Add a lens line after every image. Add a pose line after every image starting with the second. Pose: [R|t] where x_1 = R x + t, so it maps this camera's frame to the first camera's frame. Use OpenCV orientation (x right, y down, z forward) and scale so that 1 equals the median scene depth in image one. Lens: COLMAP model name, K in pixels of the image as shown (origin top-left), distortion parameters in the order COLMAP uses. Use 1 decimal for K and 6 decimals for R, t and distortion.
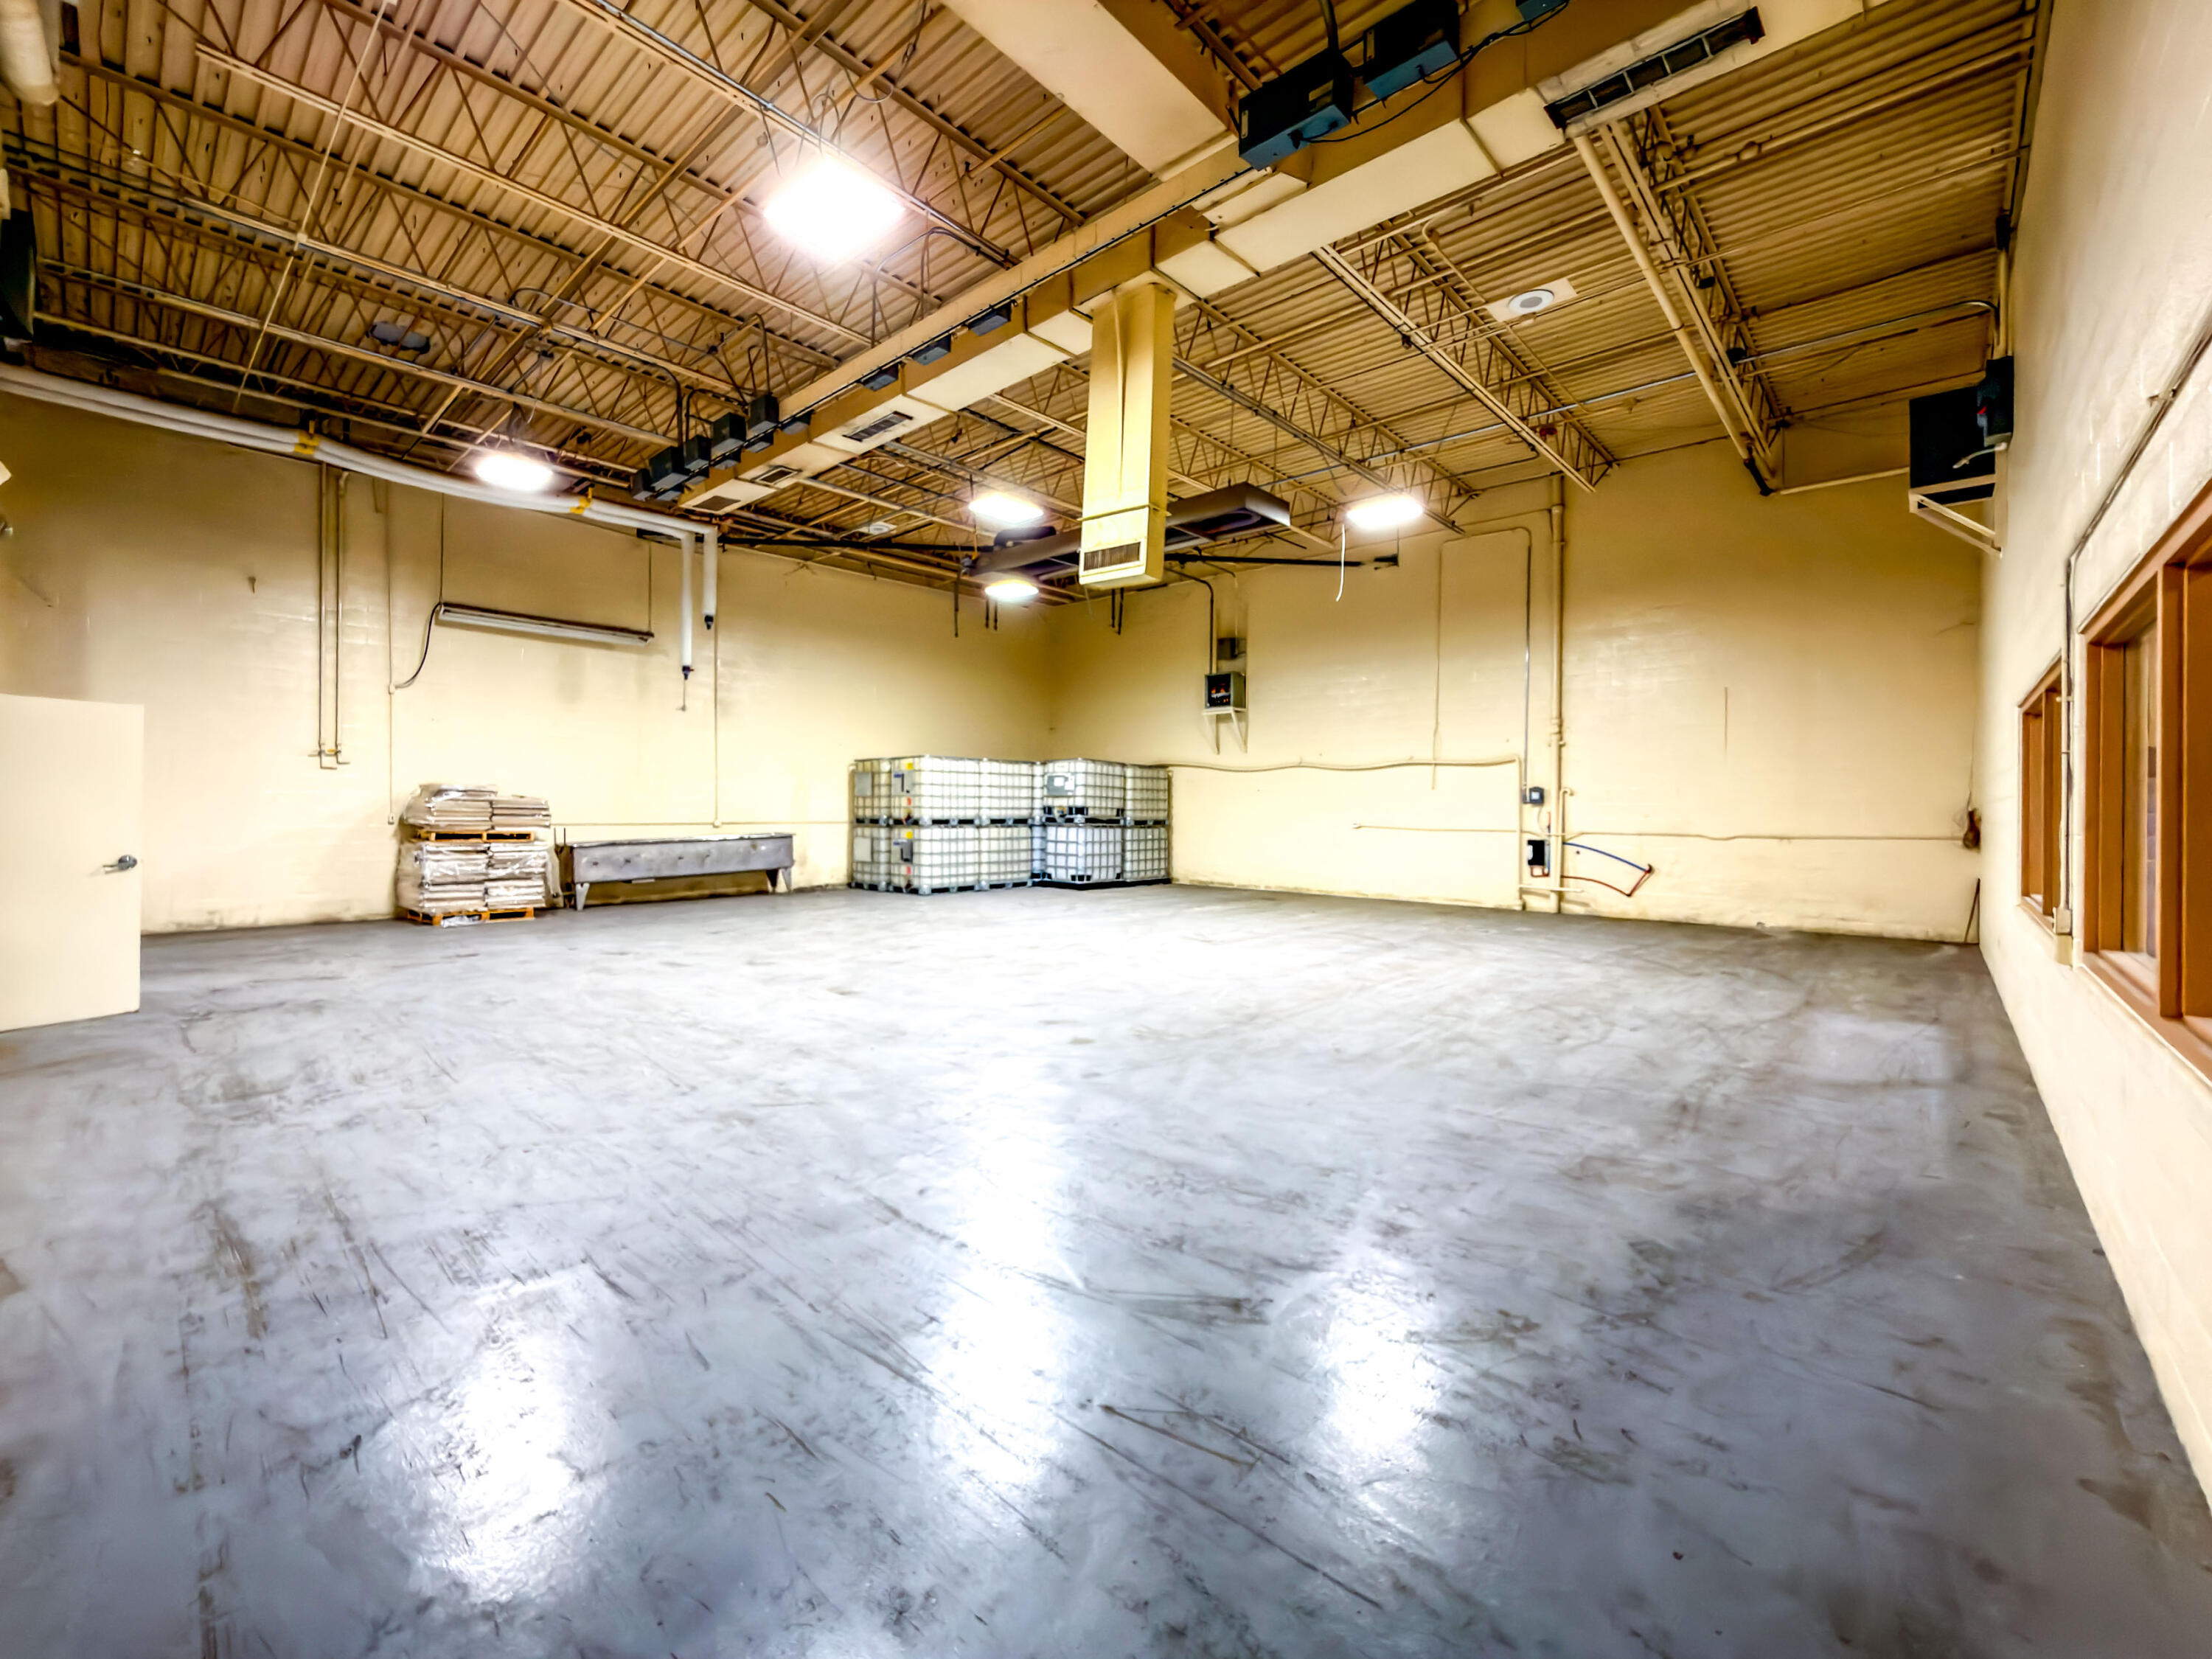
lens RADIAL K [[914.7, 0, 1119.0], [0, 914.7, 826.7], [0, 0, 1]] dist [-0.001077, 0.000048]
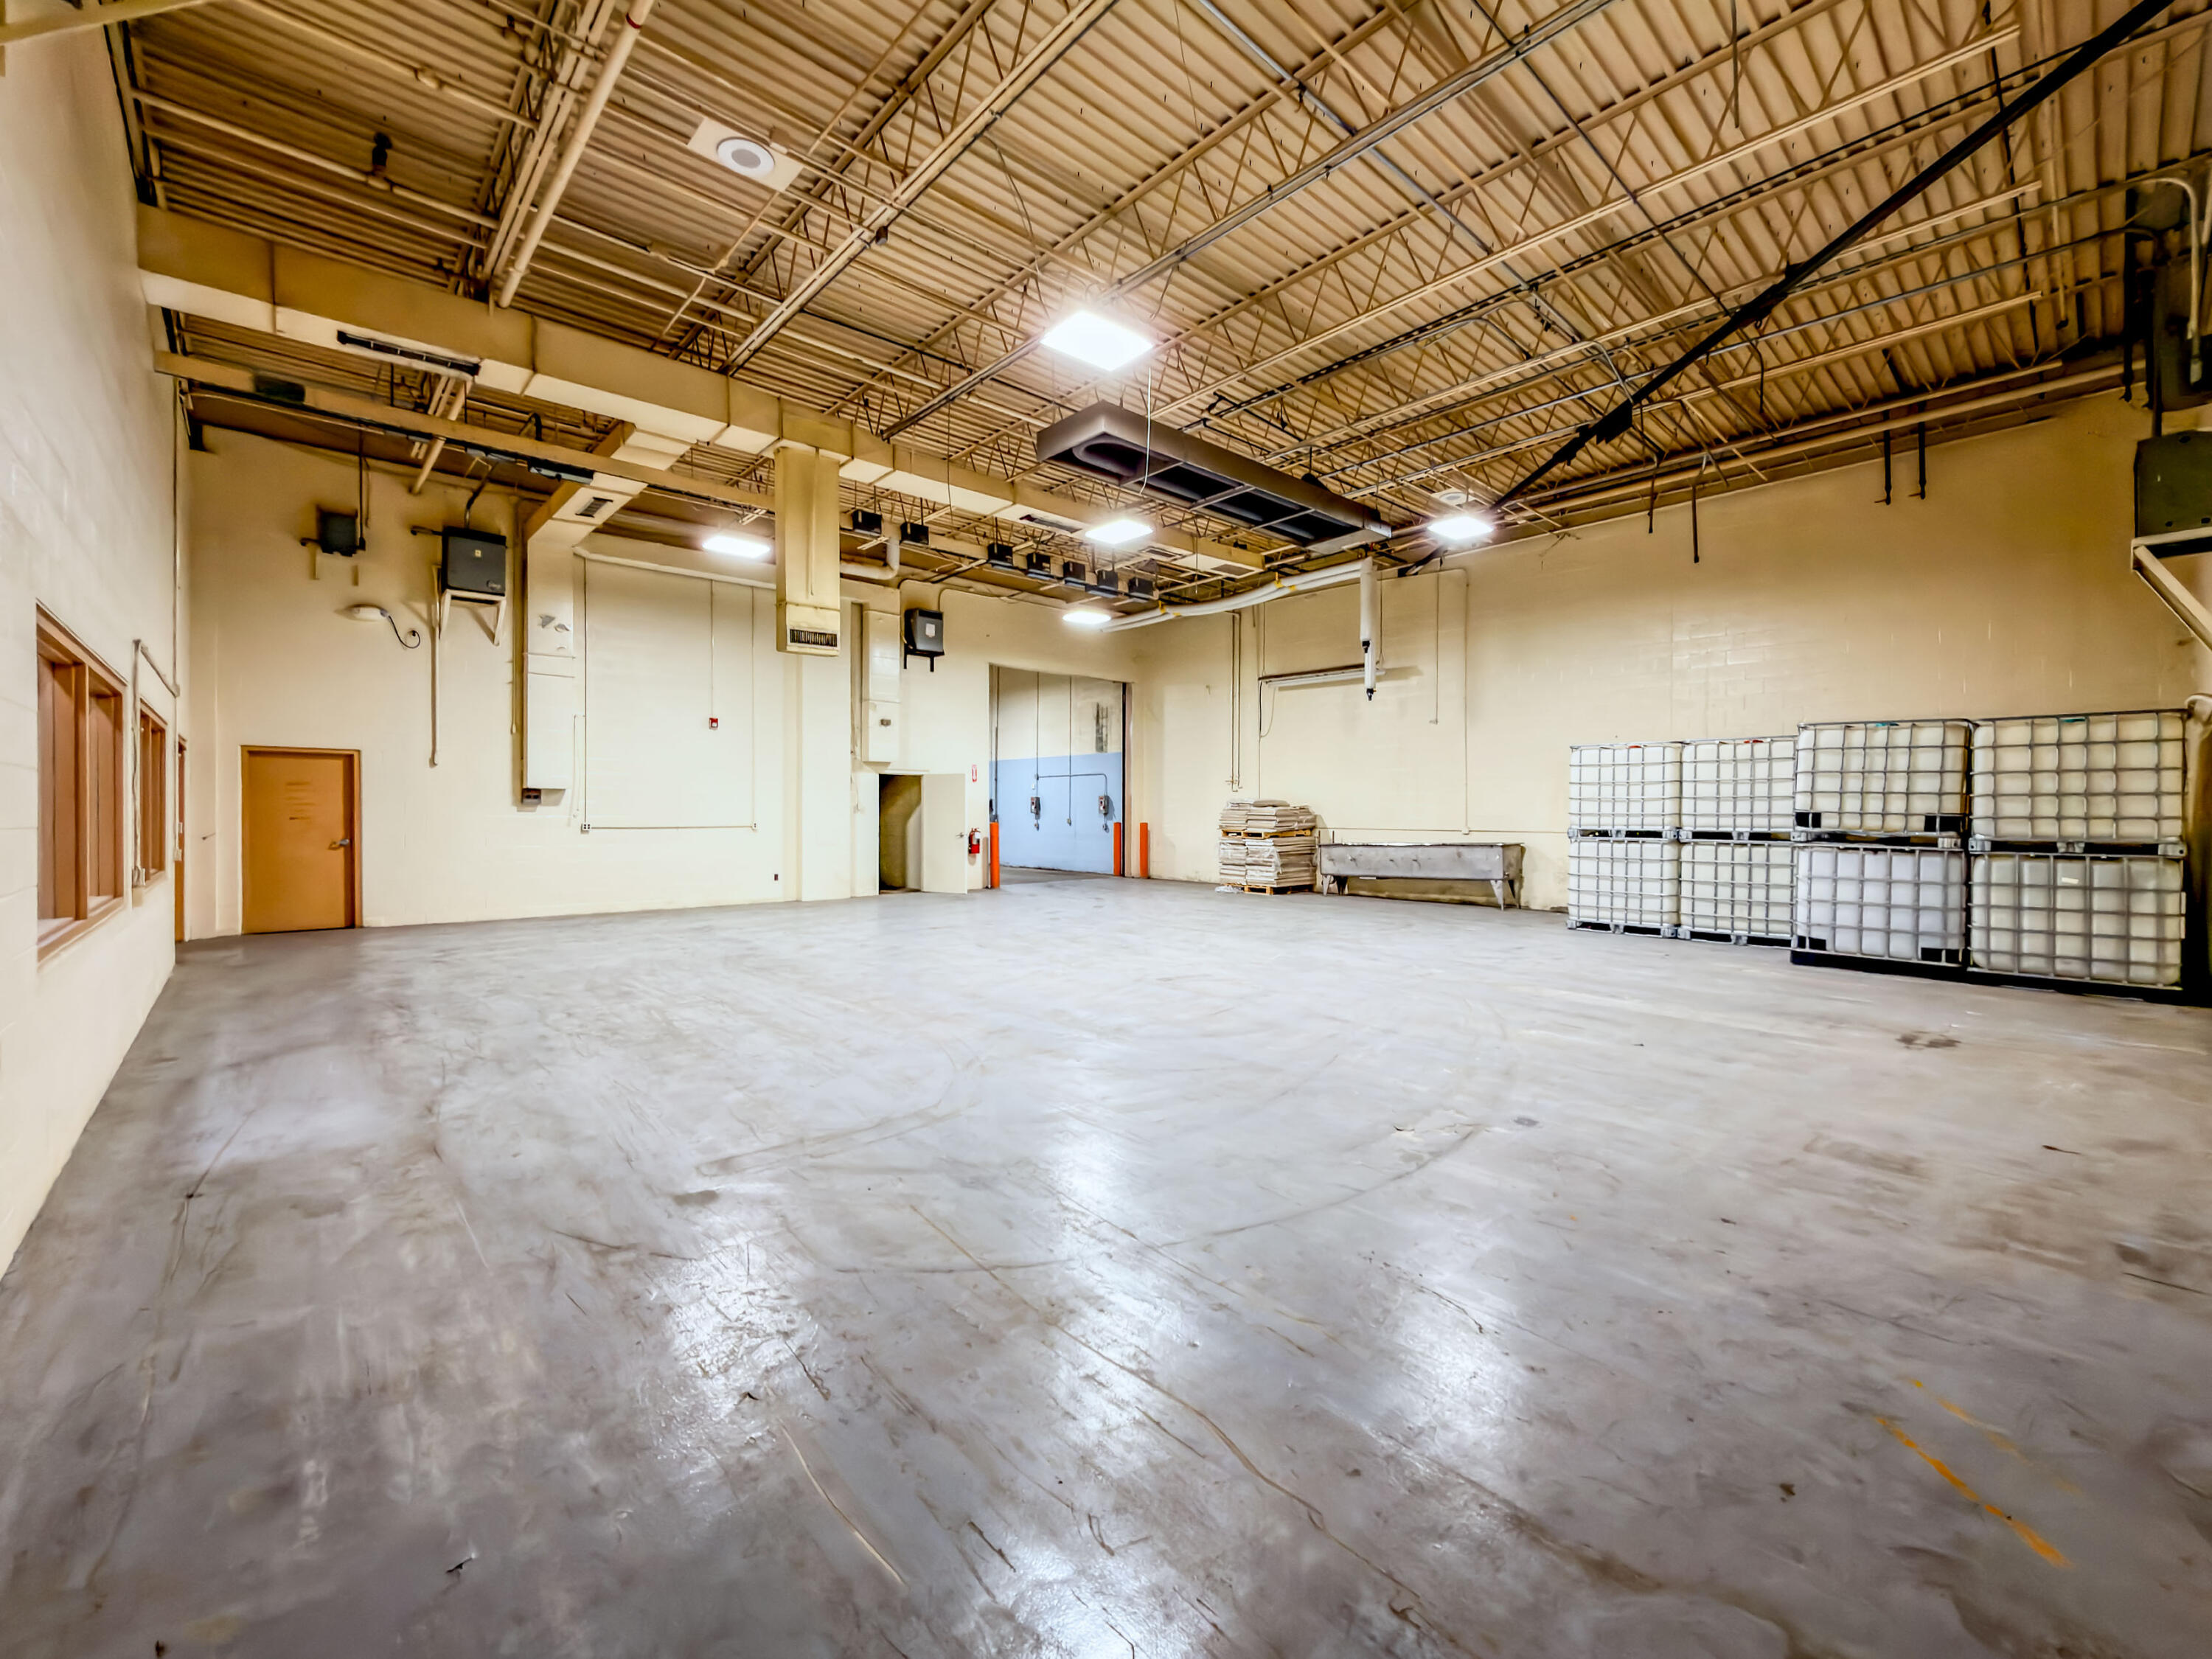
lens RADIAL K [[914.7, 0, 1089.3], [0, 914.7, 831.0], [0, 0, 1]] dist [-0.001077, 0.000048]
pose [[-0.117314, 0.011606, -0.993027, 0.594180], [-0.027377, 0.999514, 0.014916, -0.007044], [0.992717, 0.028936, -0.116940, 0.693627]]
